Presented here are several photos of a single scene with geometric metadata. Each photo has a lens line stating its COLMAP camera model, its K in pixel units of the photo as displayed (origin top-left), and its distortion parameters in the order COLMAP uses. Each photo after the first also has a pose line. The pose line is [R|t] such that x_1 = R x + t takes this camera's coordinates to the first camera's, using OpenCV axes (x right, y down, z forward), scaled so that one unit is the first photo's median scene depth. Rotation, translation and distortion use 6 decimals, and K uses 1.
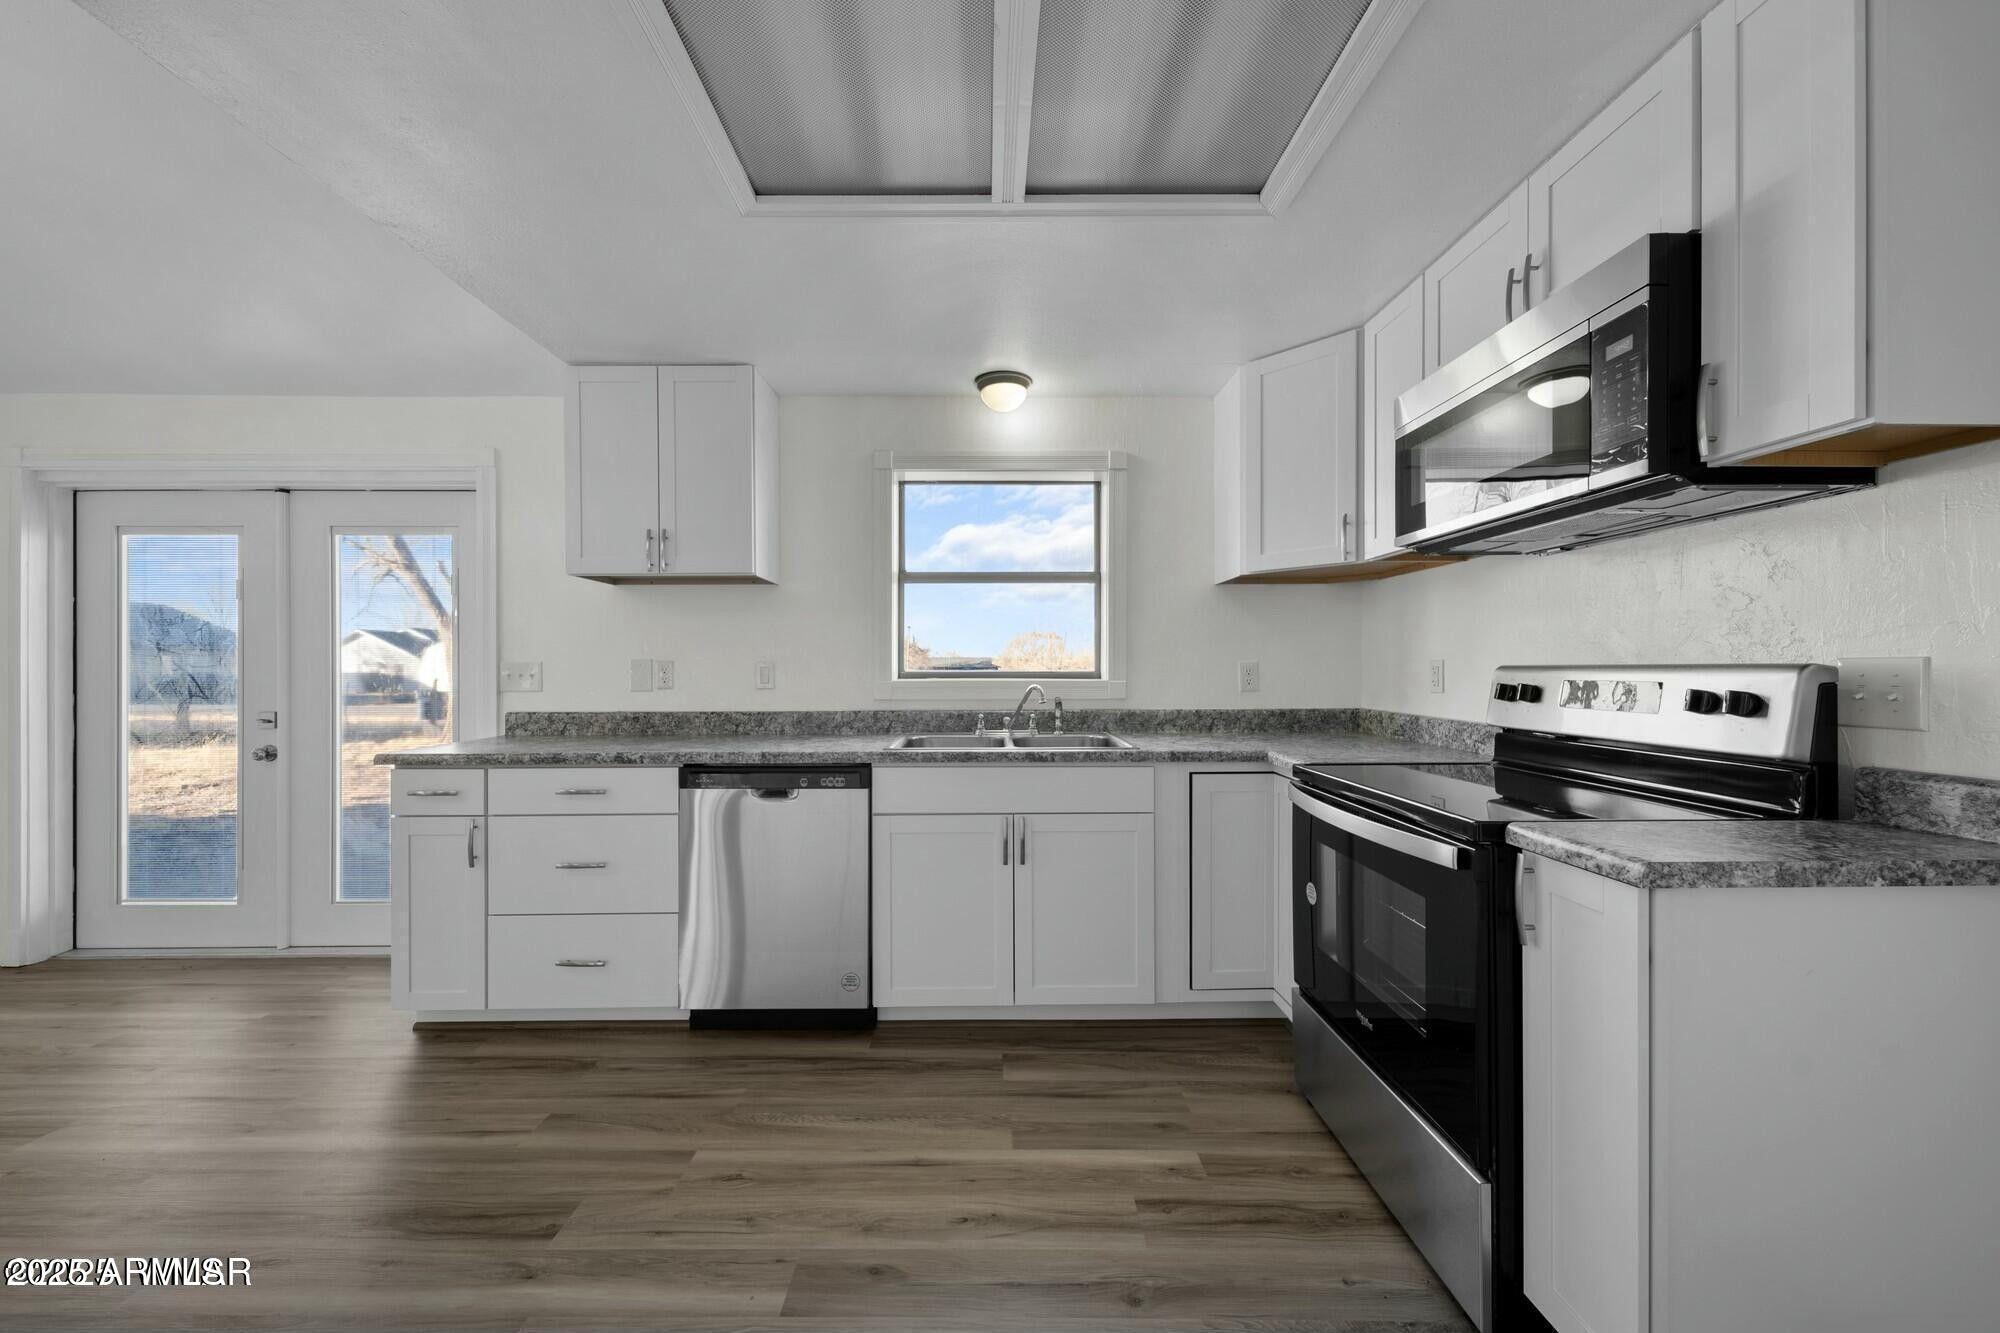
lens RADIAL K [[711.0, 0, 991.9], [0, 711.0, 673.3], [0, 0, 1]] dist [0.001023, -0.000030]
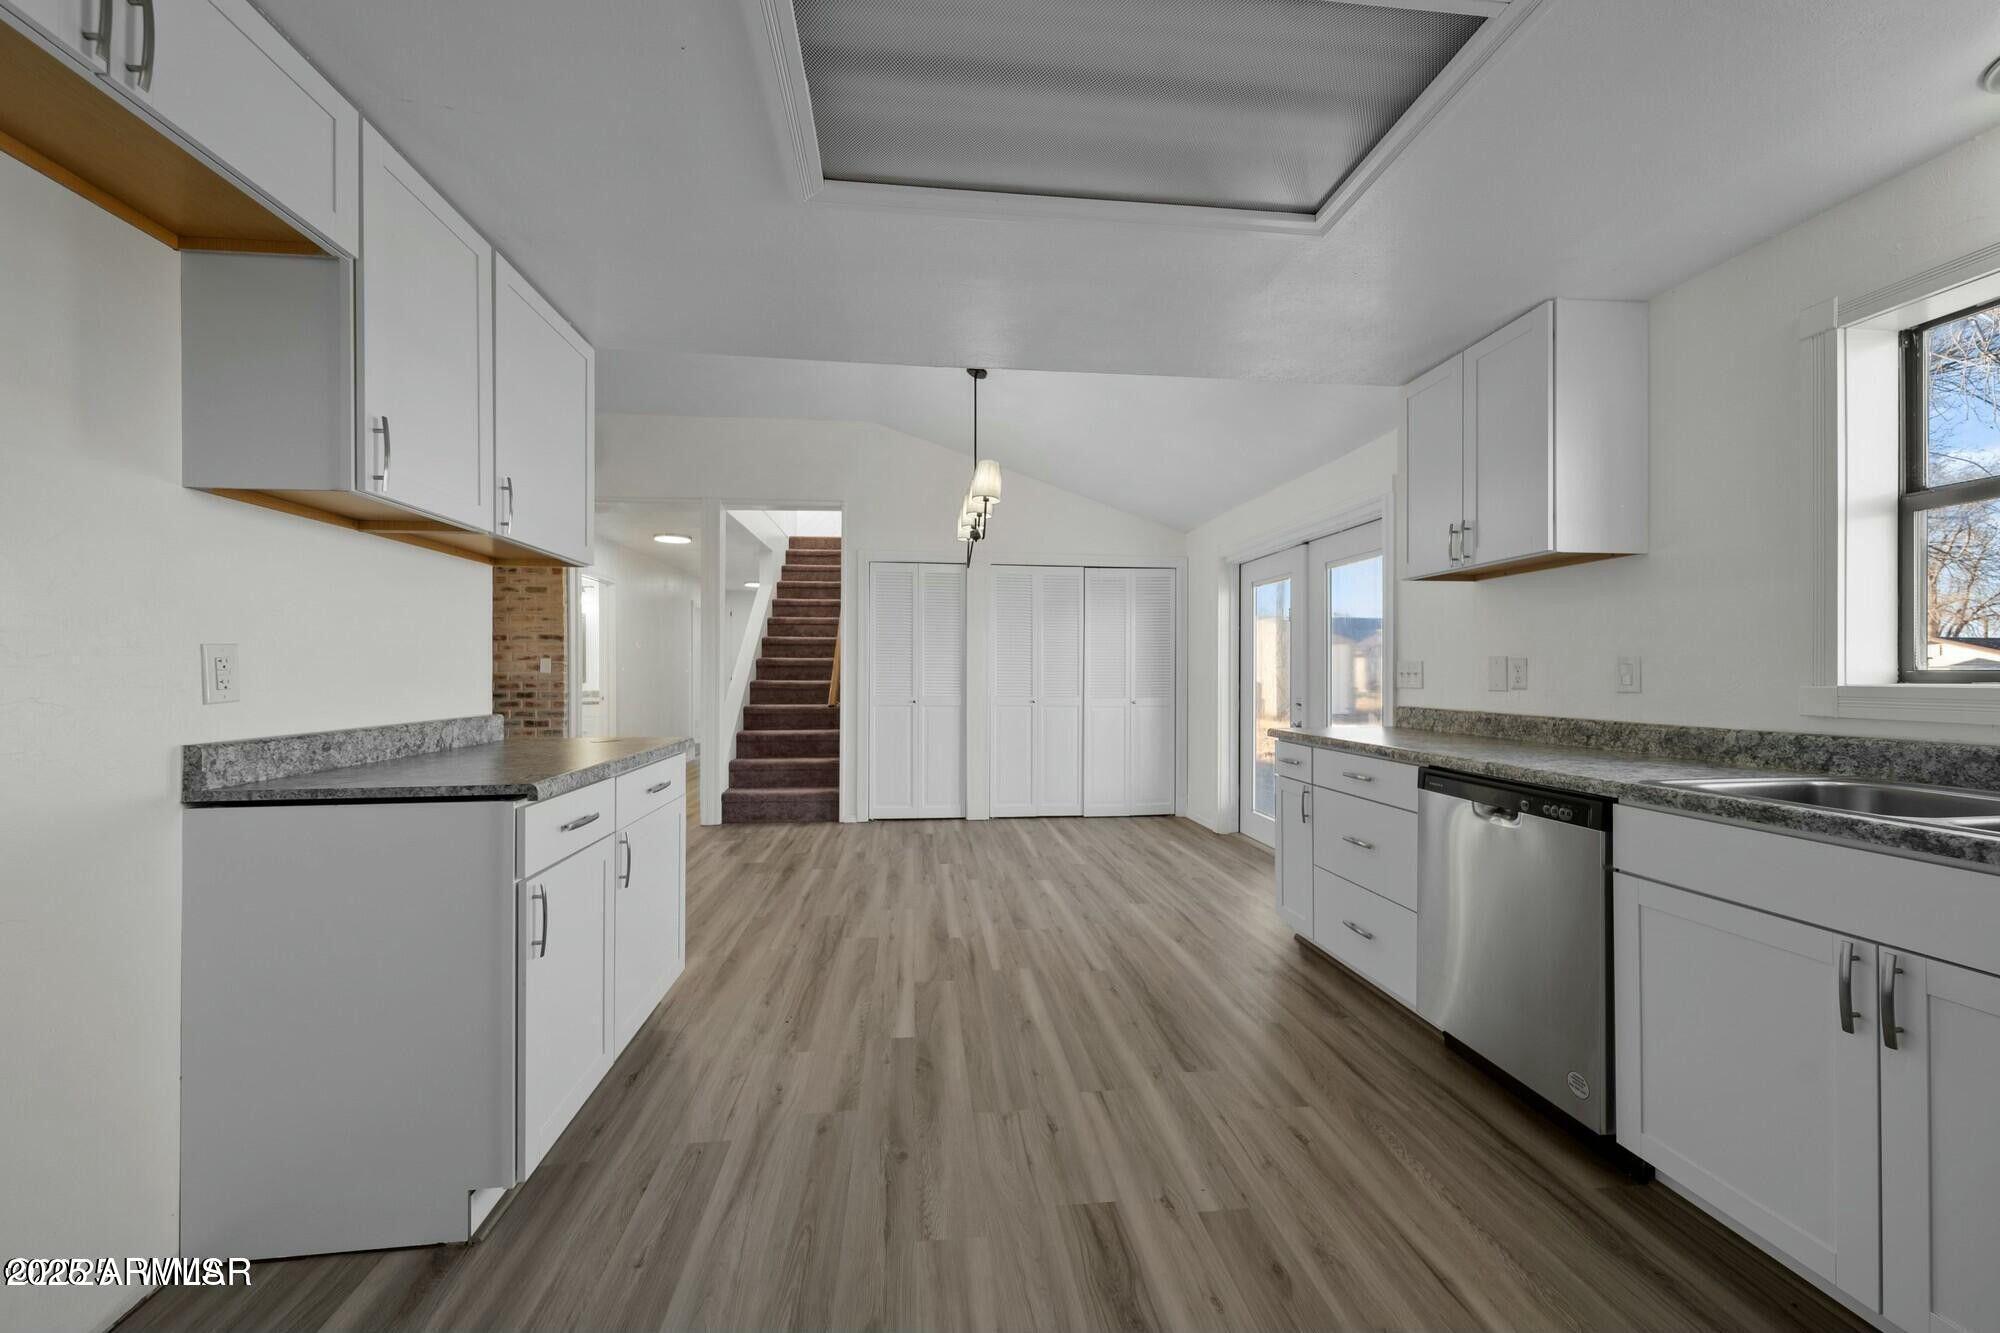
lens RADIAL K [[719.5, 0, 986.0], [0, 719.5, 666.9], [0, 0, 1]] dist [0.002407, -0.000058]
pose [[0.093419, -0.004719, -0.995616, 0.491215], [-0.004719, 0.999975, -0.005182, 0.001853], [0.995616, 0.005182, 0.093394, 0.301206]]
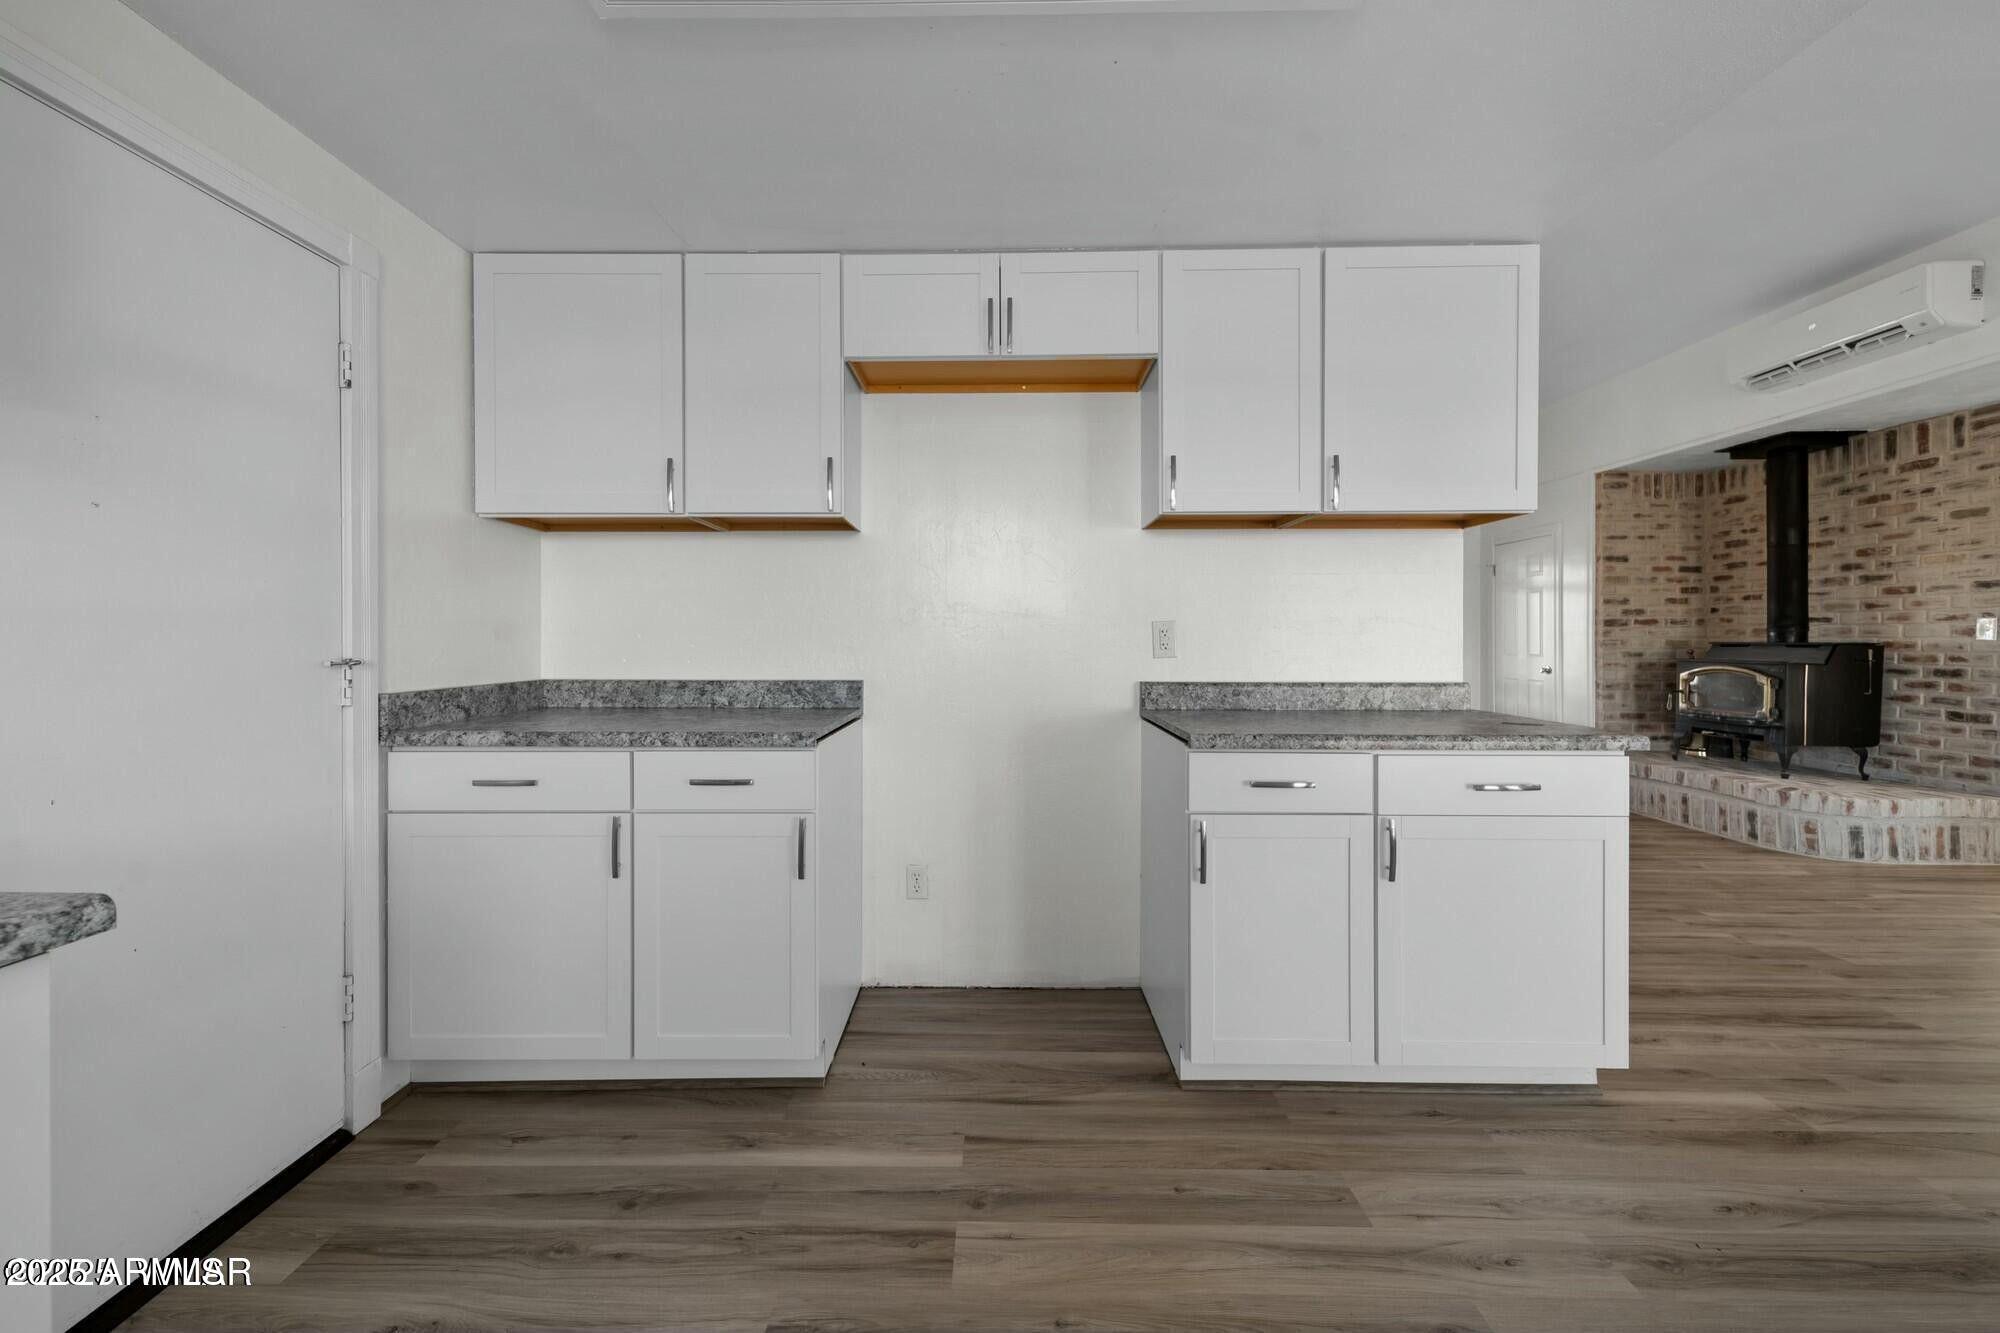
lens RADIAL K [[729.7, 0, 995.0], [0, 729.7, 638.6], [0, 0, 1]] dist [0.000888, -0.000206]
pose [[-0.999438, 0.000768, 0.033524, -0.008762], [0.001041, 0.999966, 0.008124, -0.002374], [-0.033517, 0.008155, -0.999405, 0.741536]]
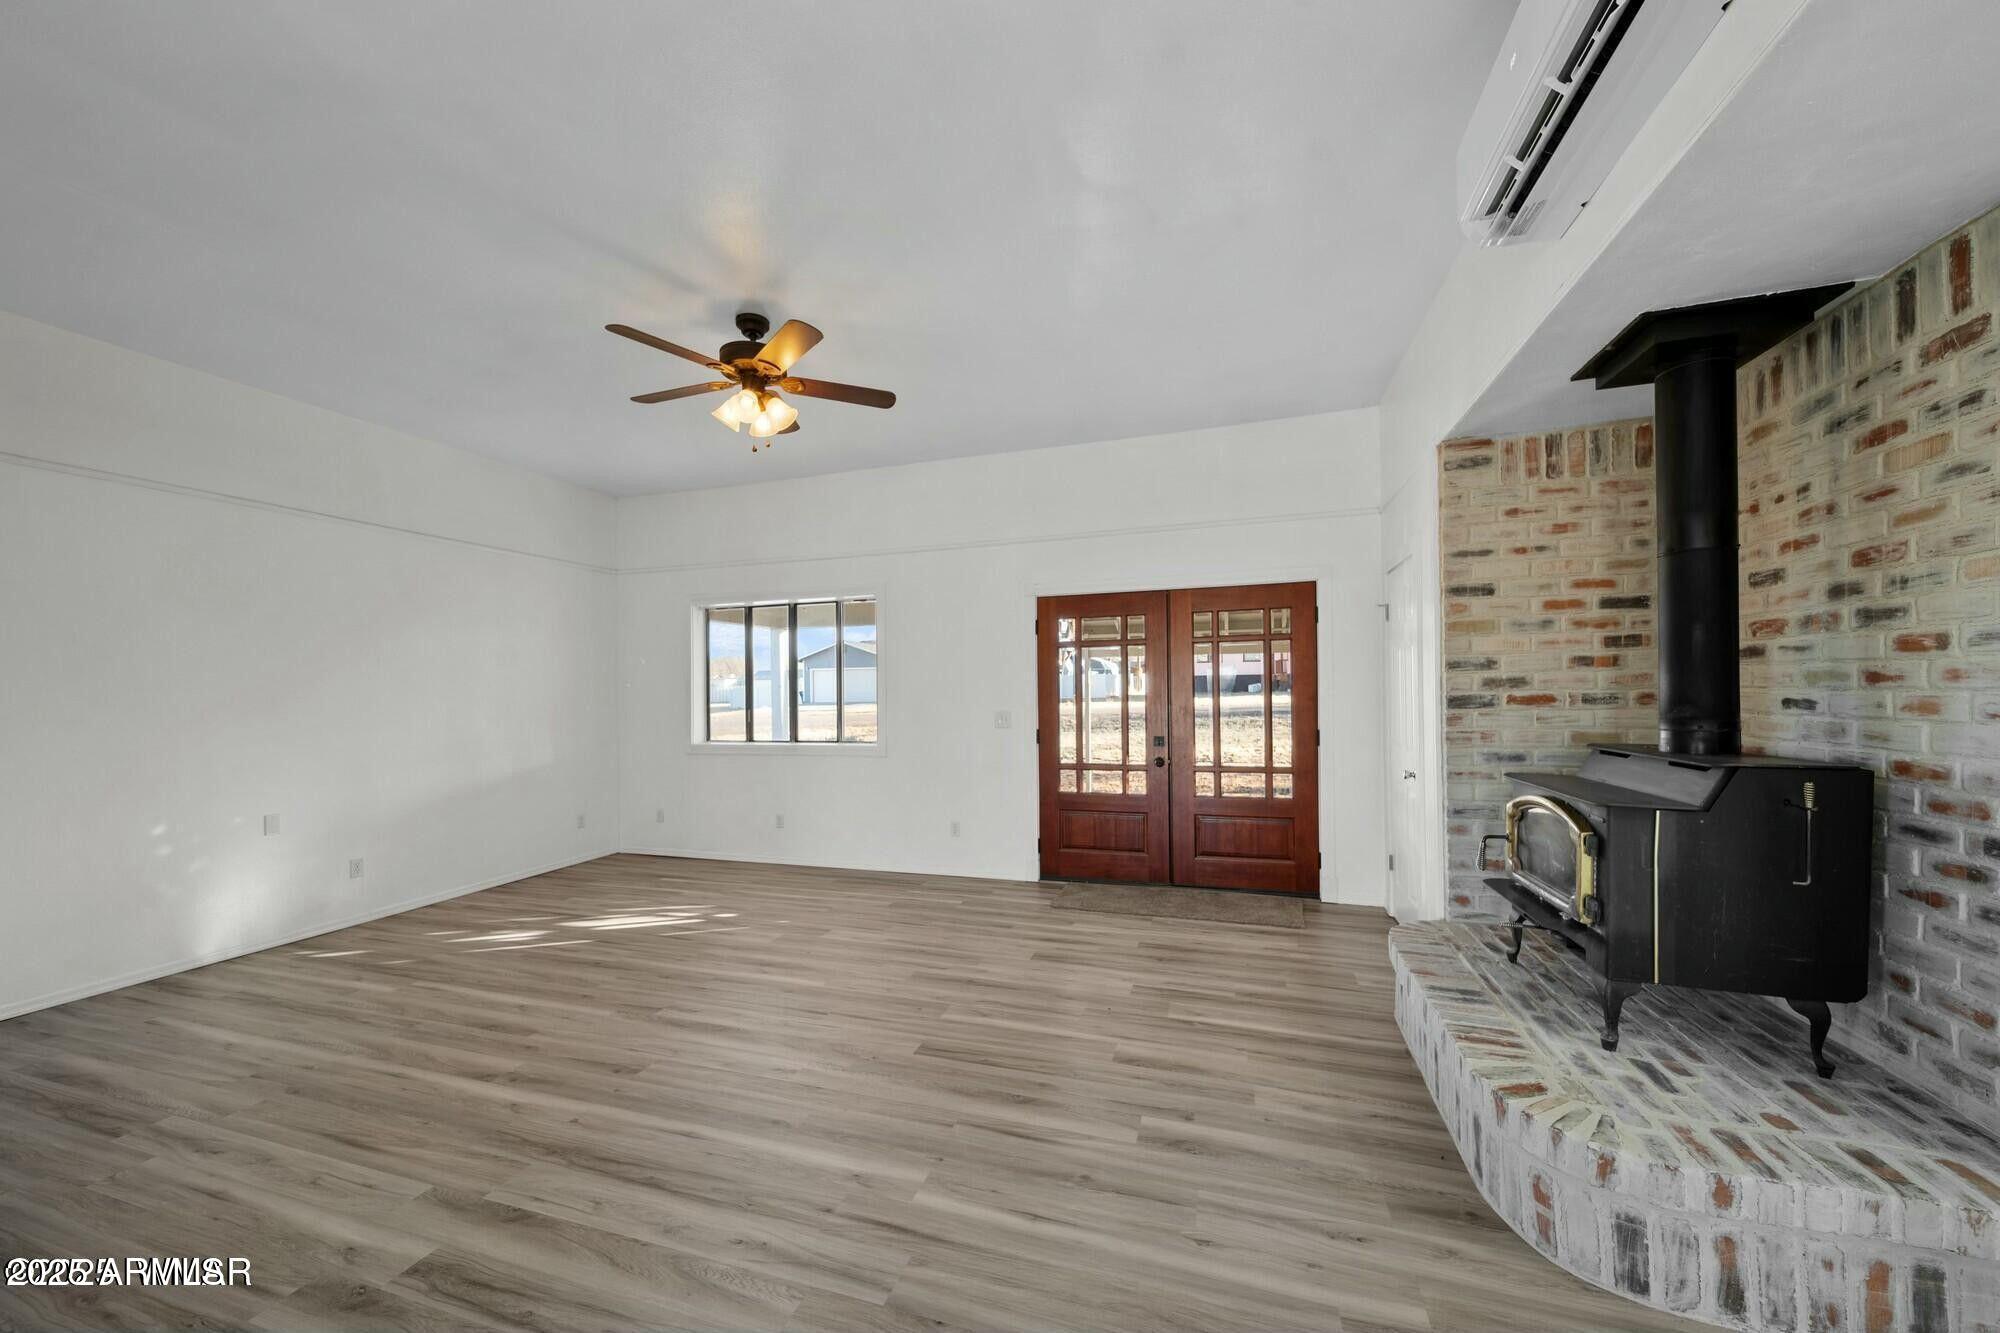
lens RADIAL K [[733.8, 0, 989.4], [0, 733.8, 694.5], [0, 0, 1]] dist [0.001740, -0.000376]
pose [[-0.946644, 0.014325, 0.321963, -1.579532], [0.019103, 0.999749, 0.011687, -0.081736], [-0.321715, 0.017214, -0.946680, -0.132401]]
